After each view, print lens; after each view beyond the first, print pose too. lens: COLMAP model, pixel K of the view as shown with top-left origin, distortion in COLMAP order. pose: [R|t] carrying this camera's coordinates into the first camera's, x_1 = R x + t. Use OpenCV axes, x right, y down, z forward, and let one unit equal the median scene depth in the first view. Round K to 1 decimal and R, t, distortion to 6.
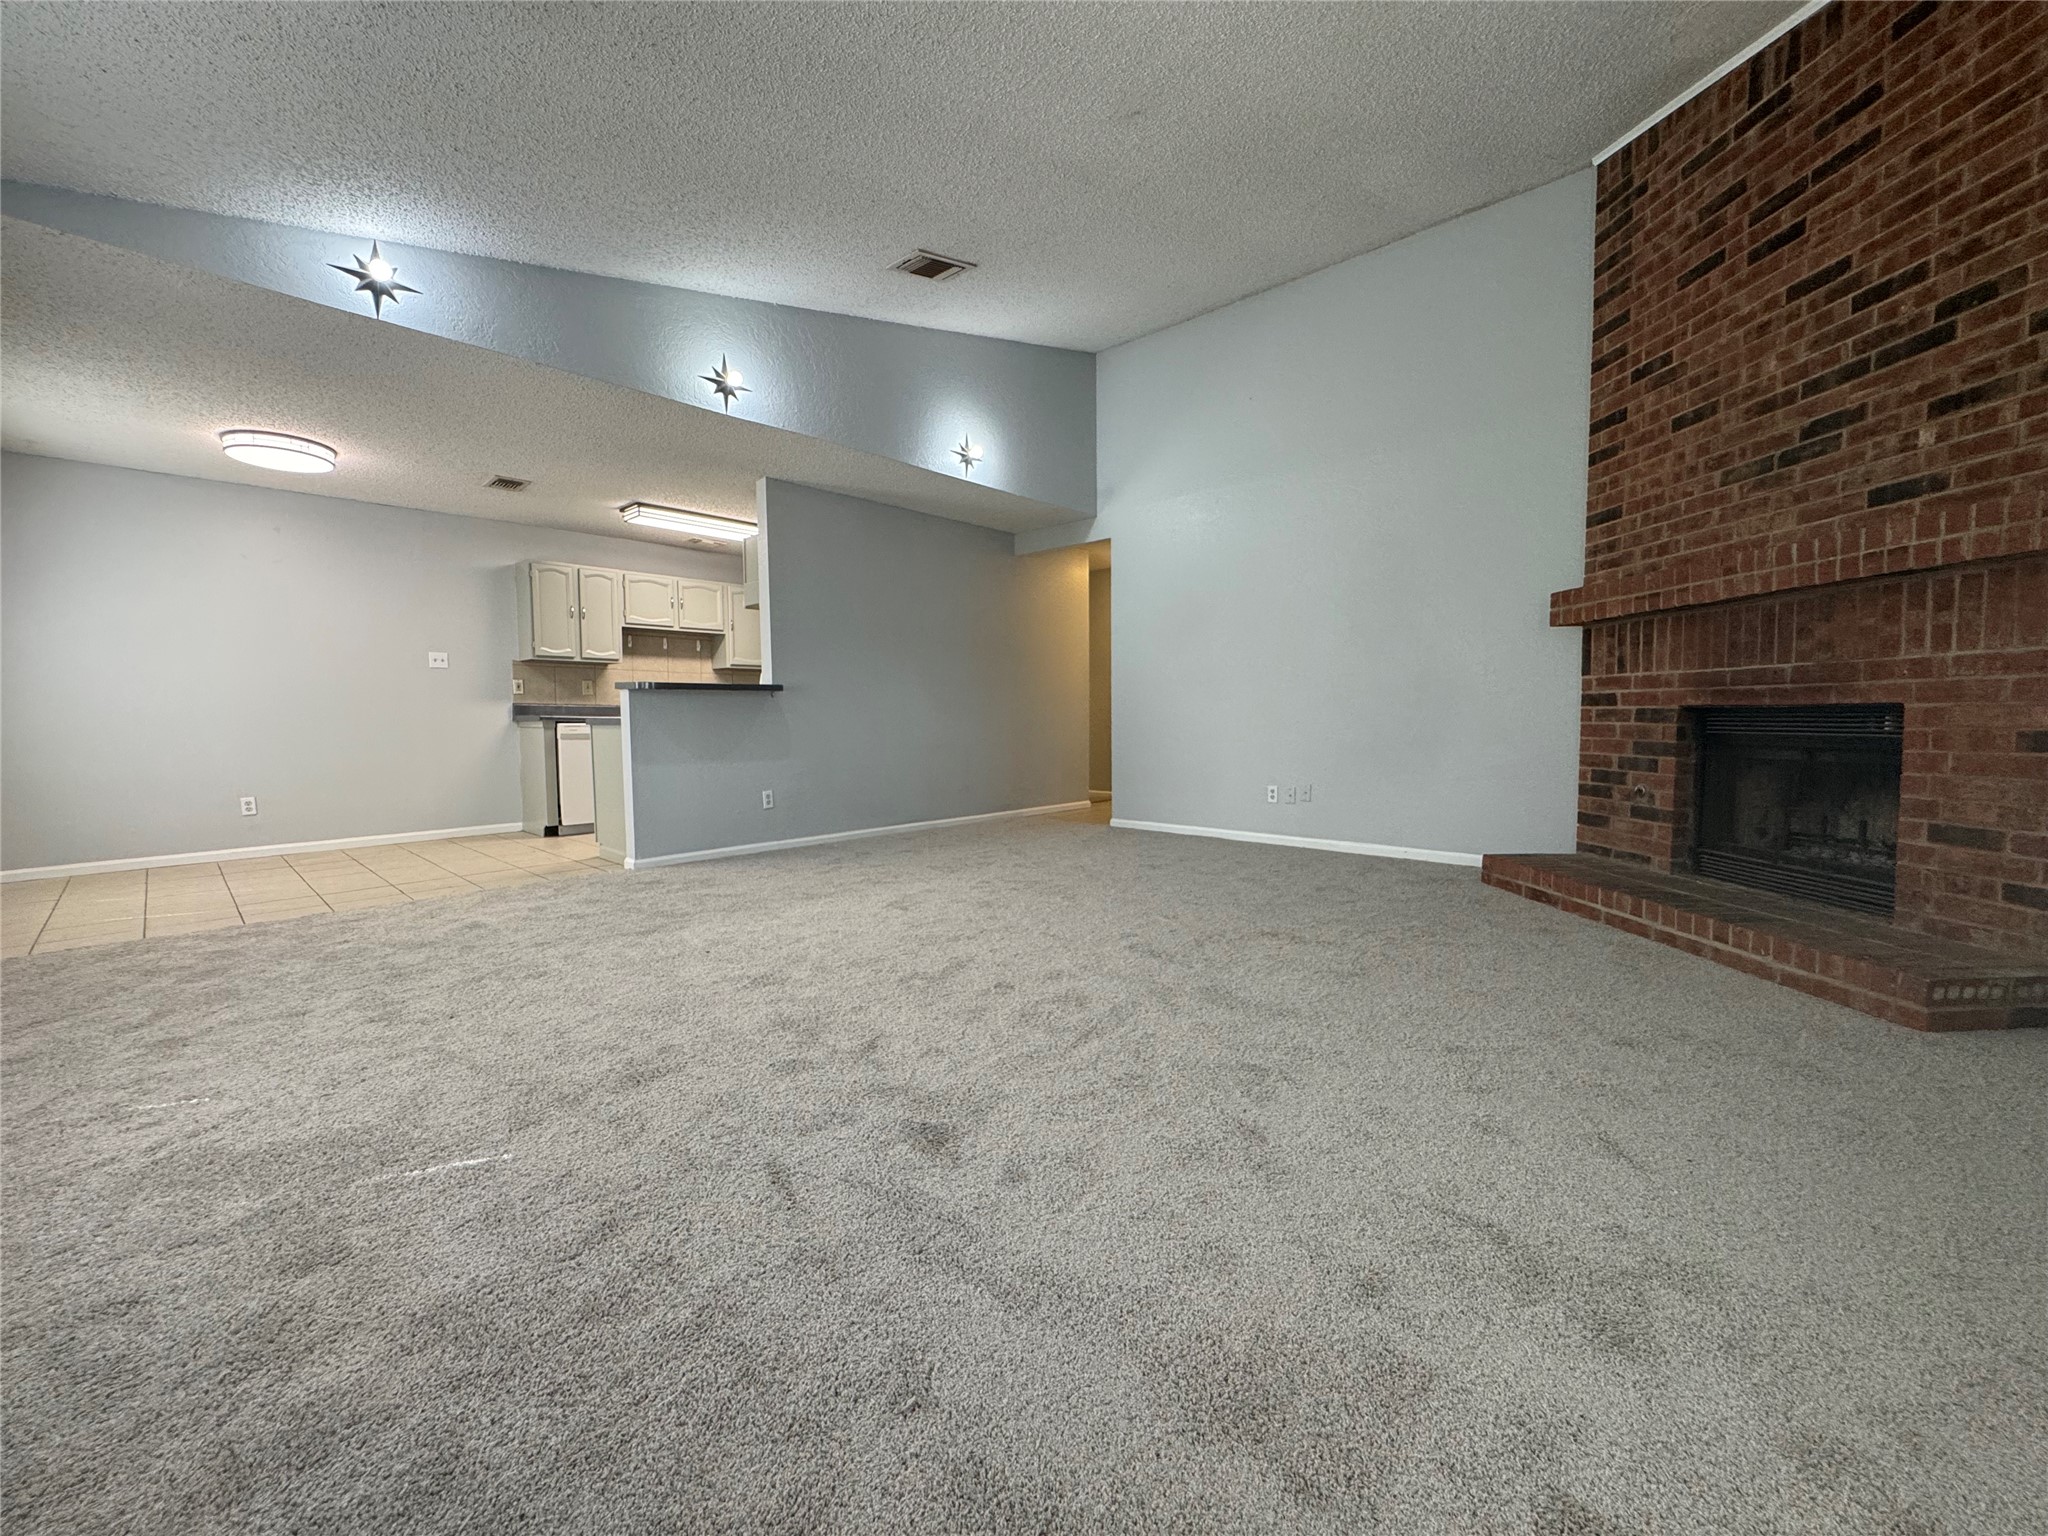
lens RADIAL K [[818.3, 0, 1022.4], [0, 818.3, 768.6], [0, 0, 1]] dist [-0.000844, -0.000064]
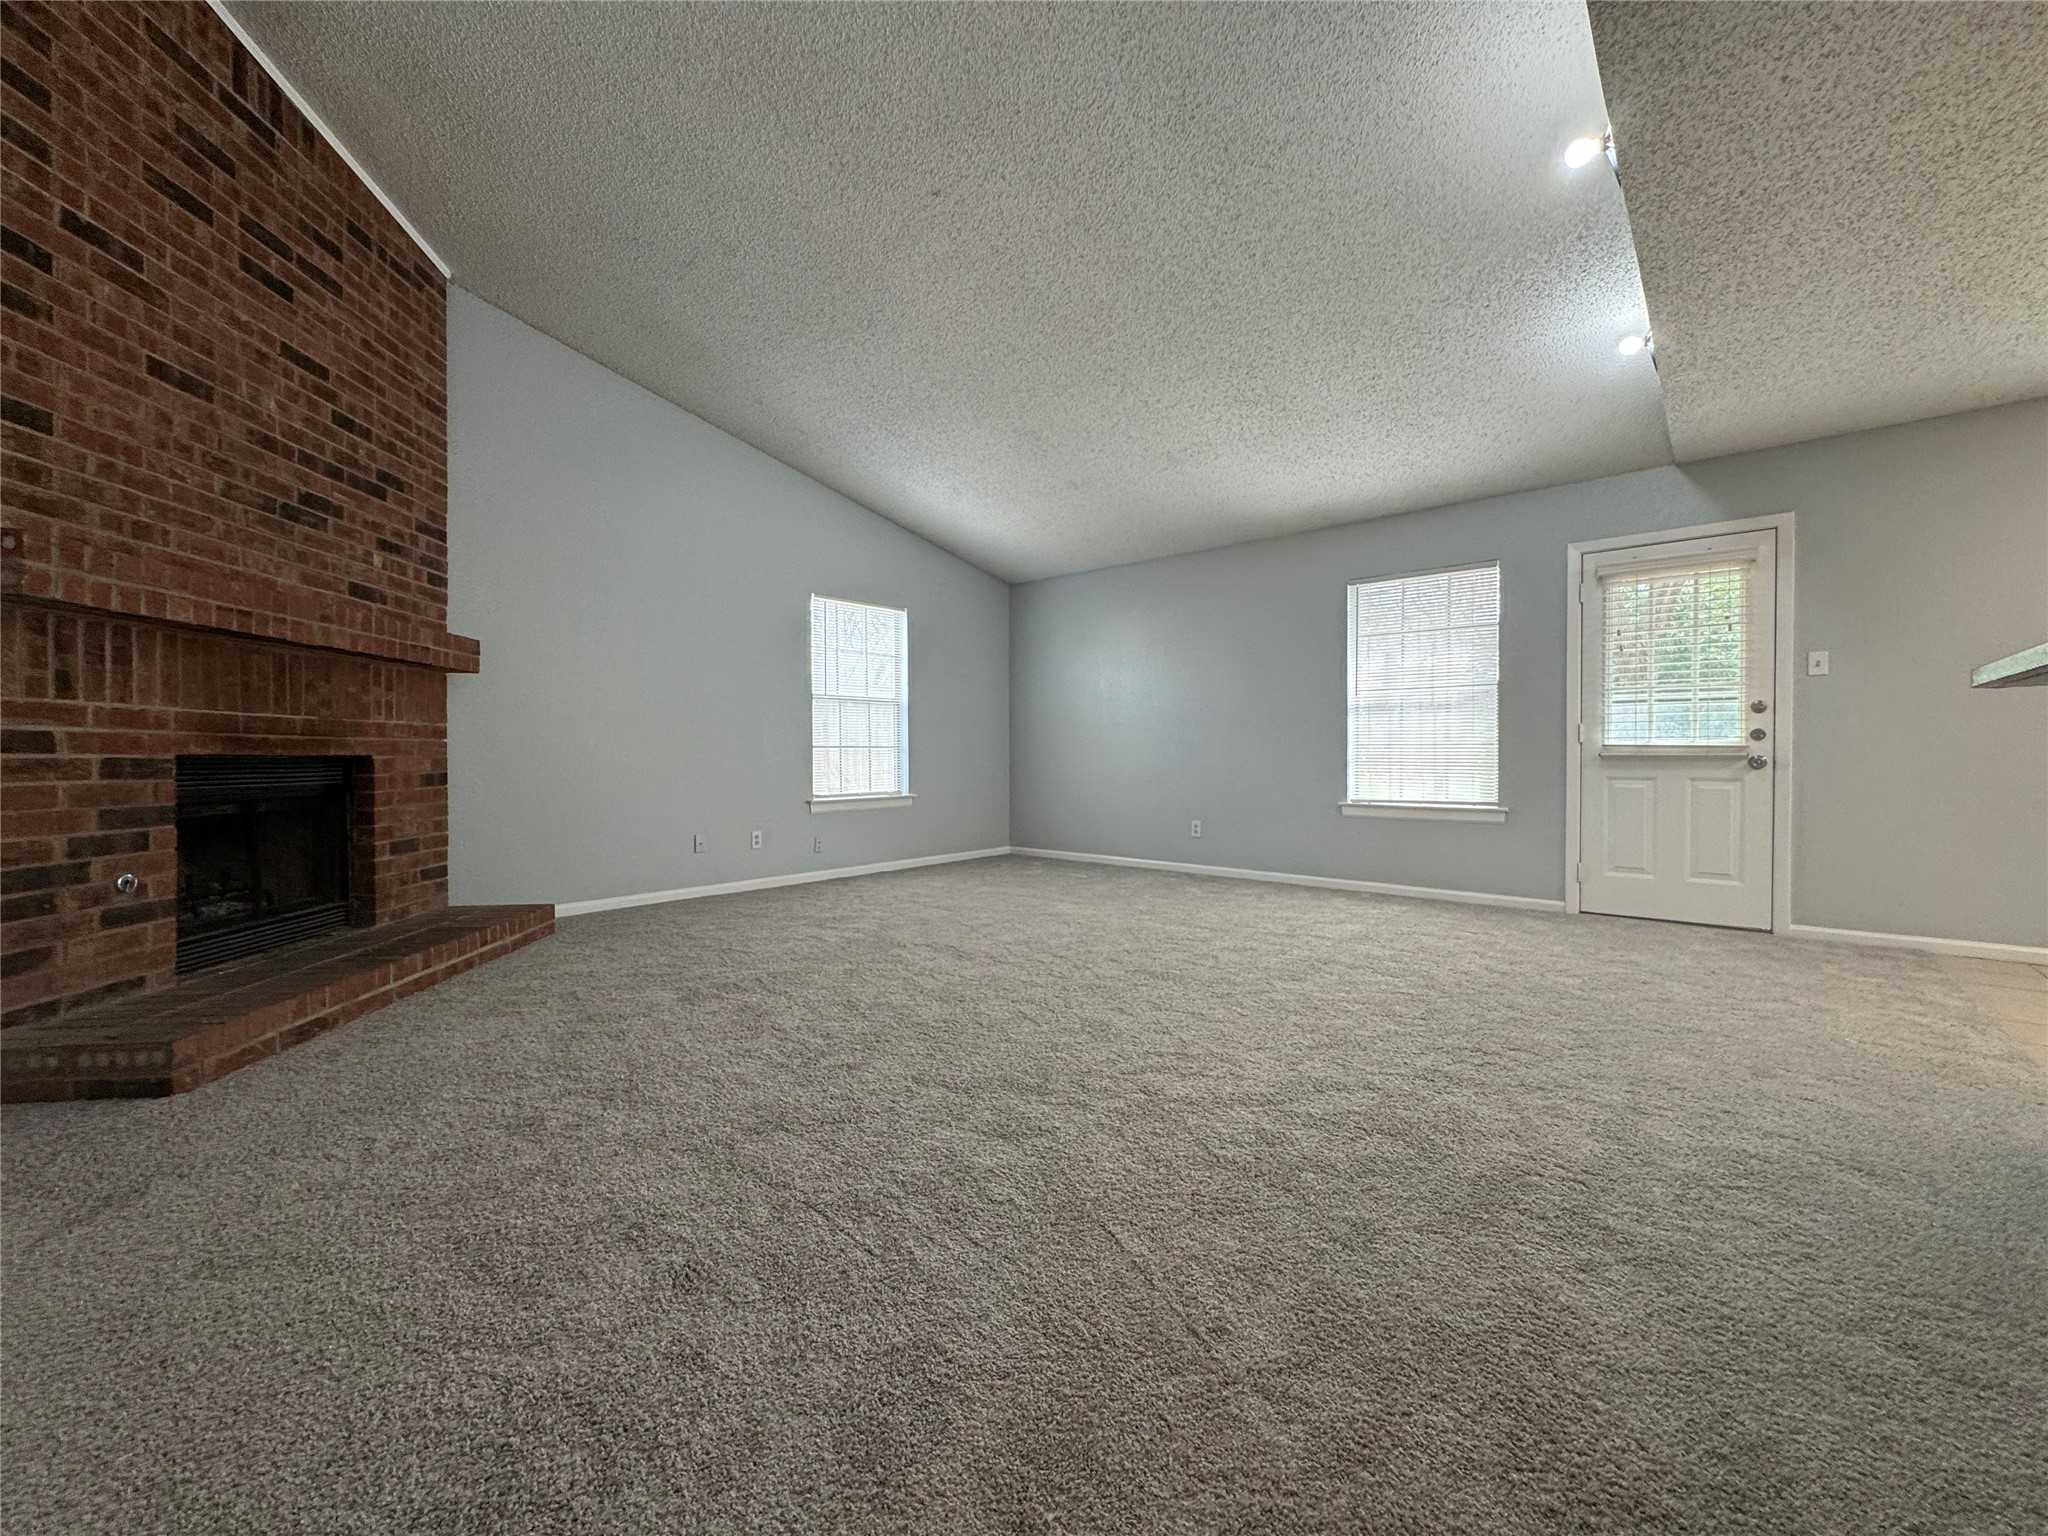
lens RADIAL K [[819.9, 0, 1023.2], [0, 819.9, 768.4], [0, 0, 1]] dist [-0.002374, 0.000039]
pose [[-0.999309, 0.011751, -0.035262, 0.065466], [0.008870, 0.996693, 0.080776, -0.128746], [0.036095, 0.080407, -0.996108, 1.931422]]
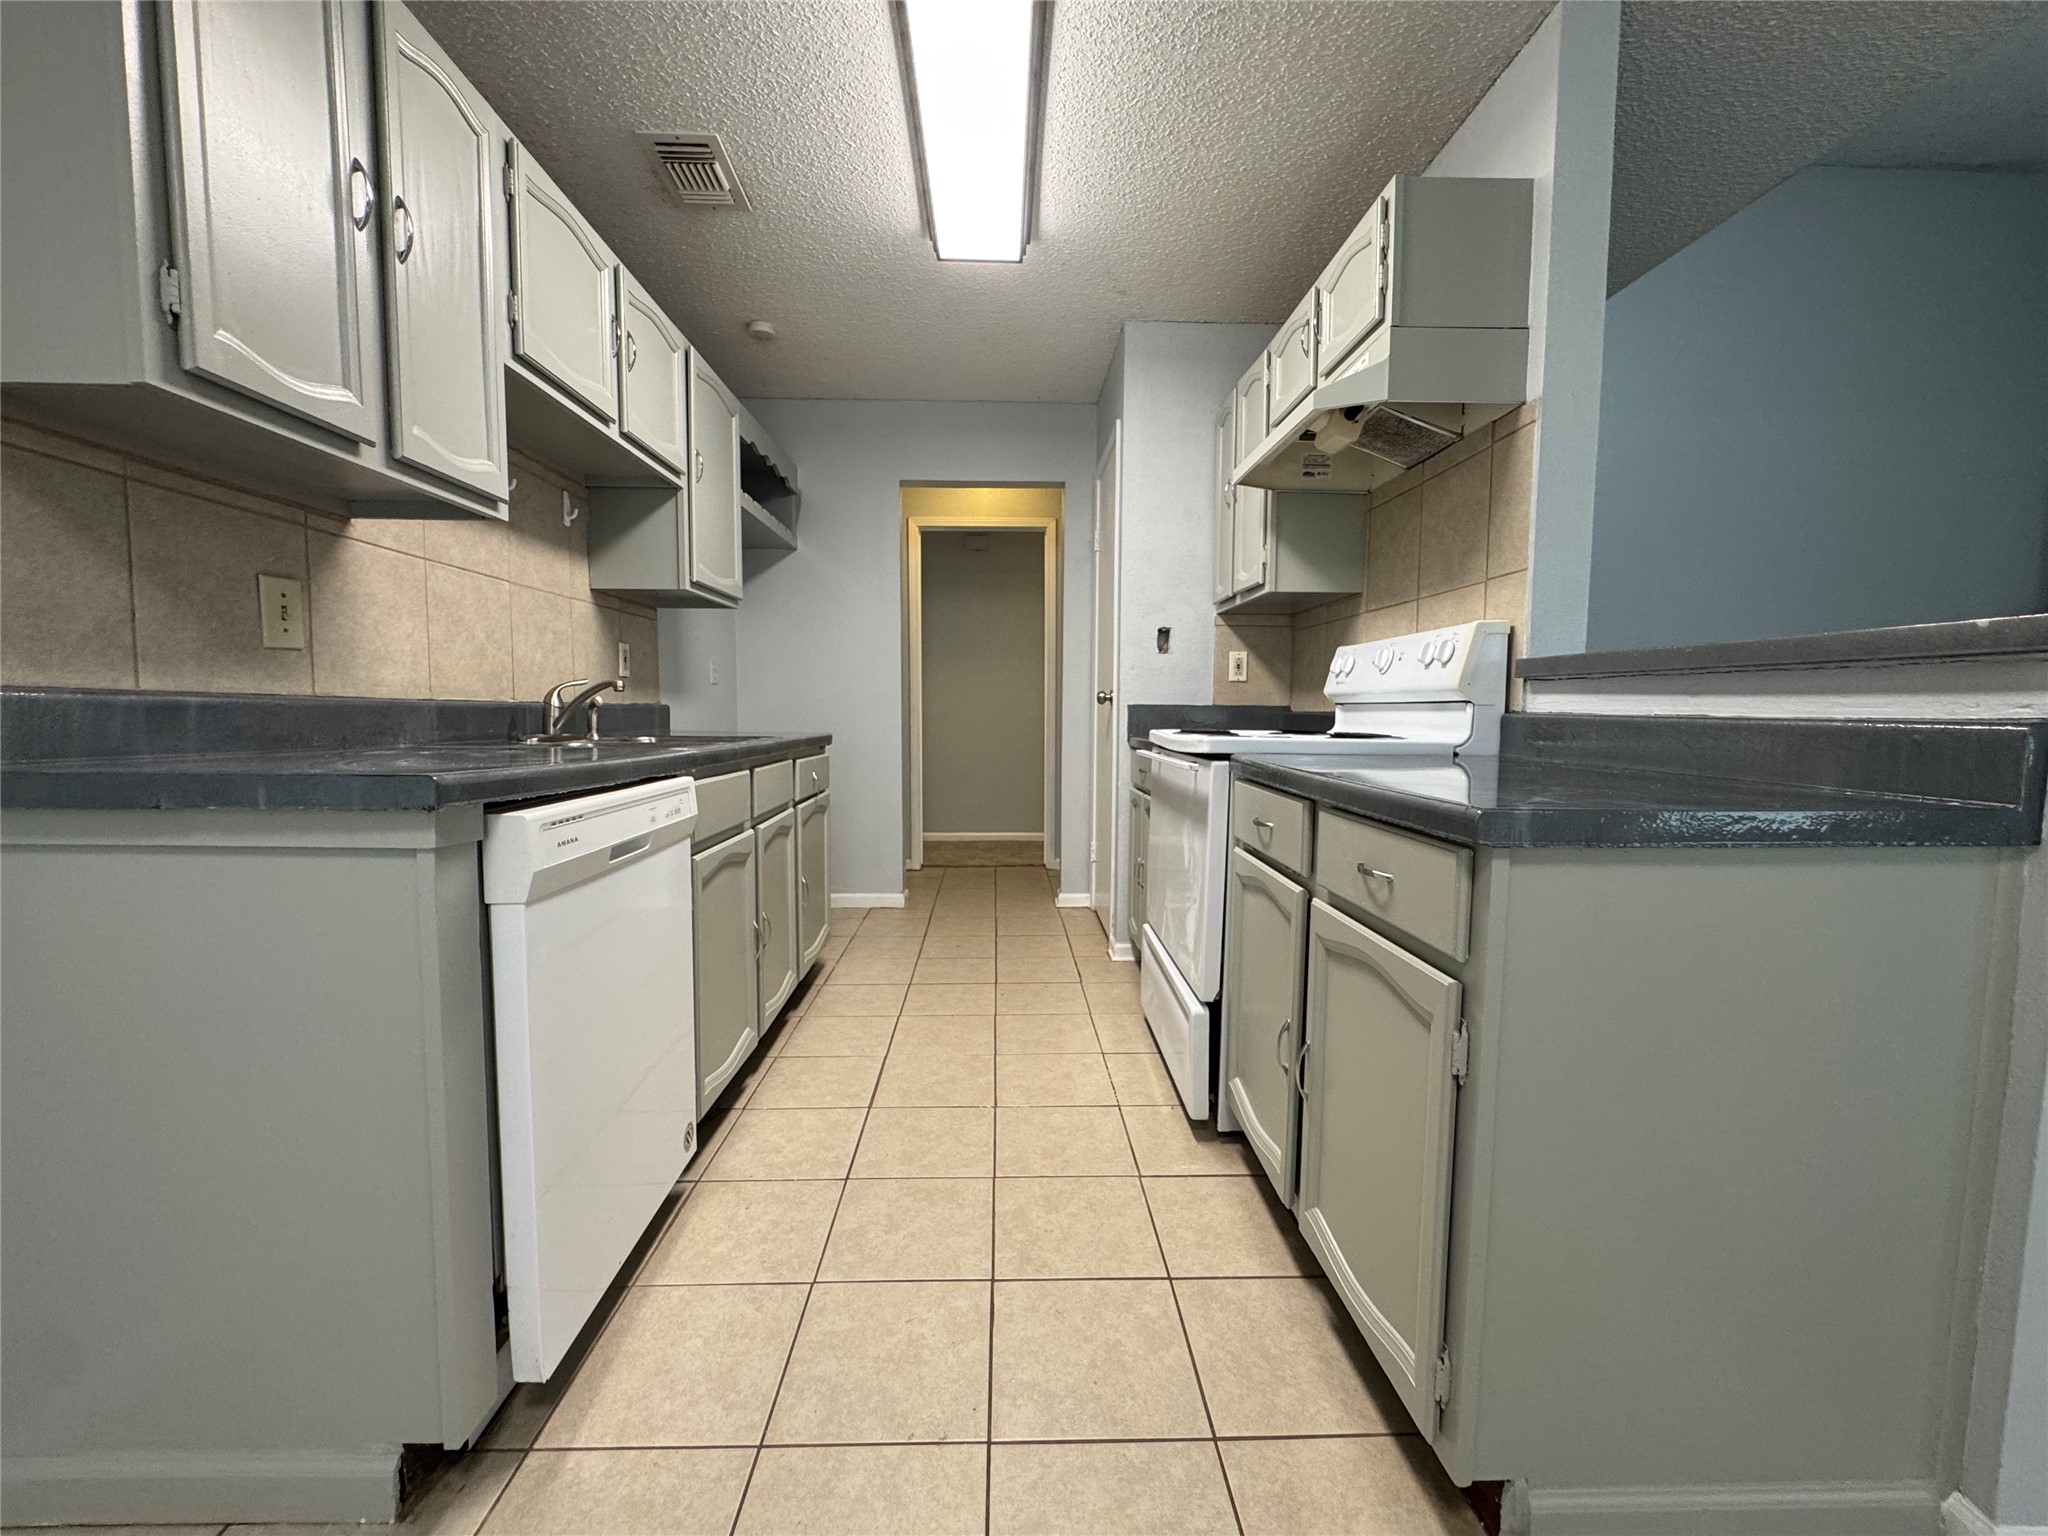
lens RADIAL K [[819.9, 0, 1023.2], [0, 819.9, 768.4], [0, 0, 1]] dist [-0.002374, 0.000039]
pose [[0.711641, -0.041348, 0.701325, -1.126064], [0.033434, 0.999129, 0.024980, -0.119696], [-0.701747, 0.005671, 0.712403, 1.485374]]
